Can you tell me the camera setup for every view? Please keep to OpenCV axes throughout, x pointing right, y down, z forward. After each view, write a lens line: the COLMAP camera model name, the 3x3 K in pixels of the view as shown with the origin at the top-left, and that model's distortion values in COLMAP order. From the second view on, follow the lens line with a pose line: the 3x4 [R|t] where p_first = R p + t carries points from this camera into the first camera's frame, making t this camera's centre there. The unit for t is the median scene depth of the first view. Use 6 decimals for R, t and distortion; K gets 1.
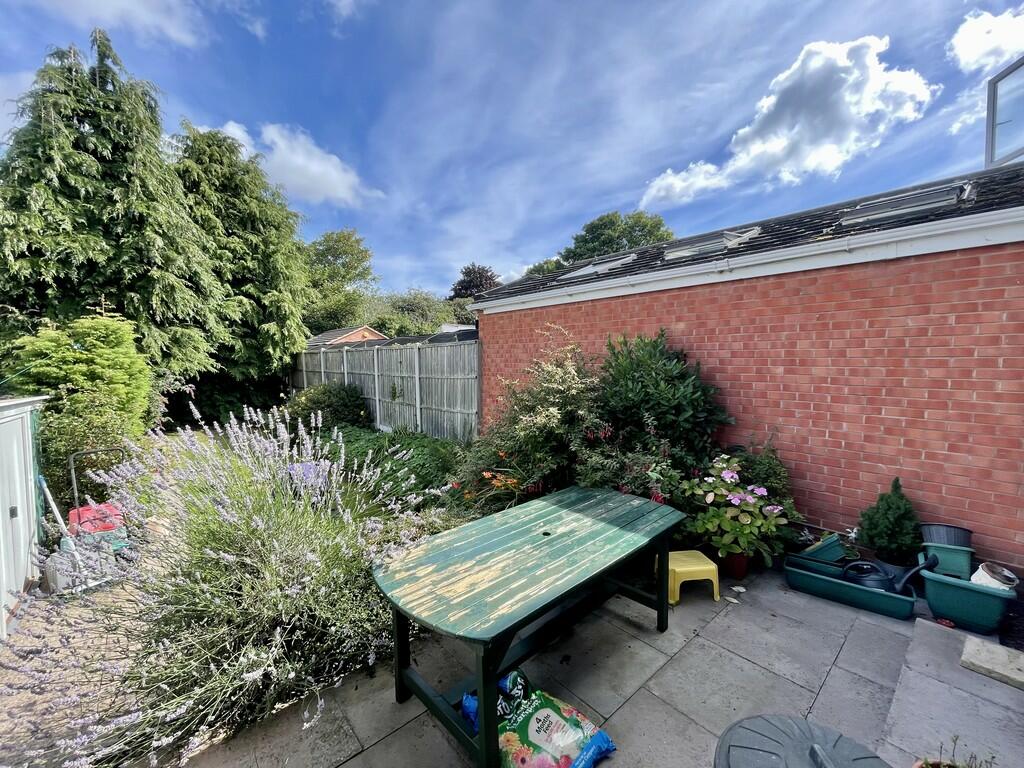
lens RADIAL K [[410.3, 0, 512.0], [0, 410.3, 382.4], [0, 0, 1]] dist [-0.000148, 0.000580]
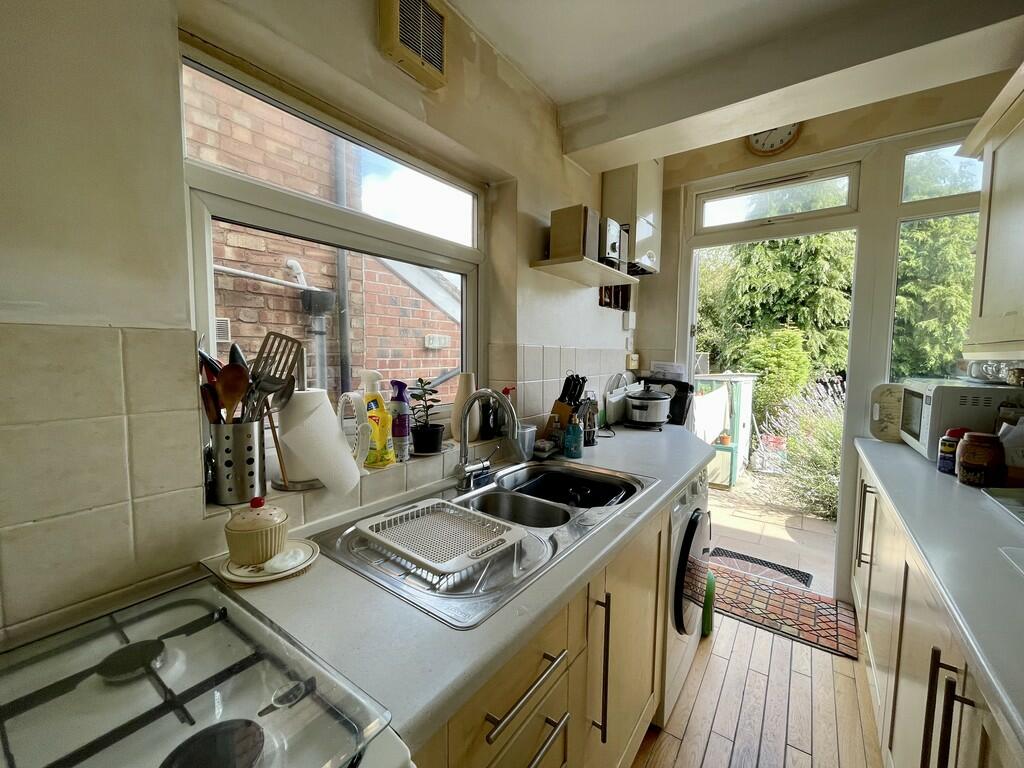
lens RADIAL K [[410.3, 0, 508.0], [0, 410.3, 378.4], [0, 0, 1]] dist [-0.000148, 0.000580]
pose [[0.212626, 0.066298, -0.974882, 0.226436], [-0.068210, 0.996269, 0.052876, 0.015691], [0.974750, 0.055254, 0.216355, -0.258132]]
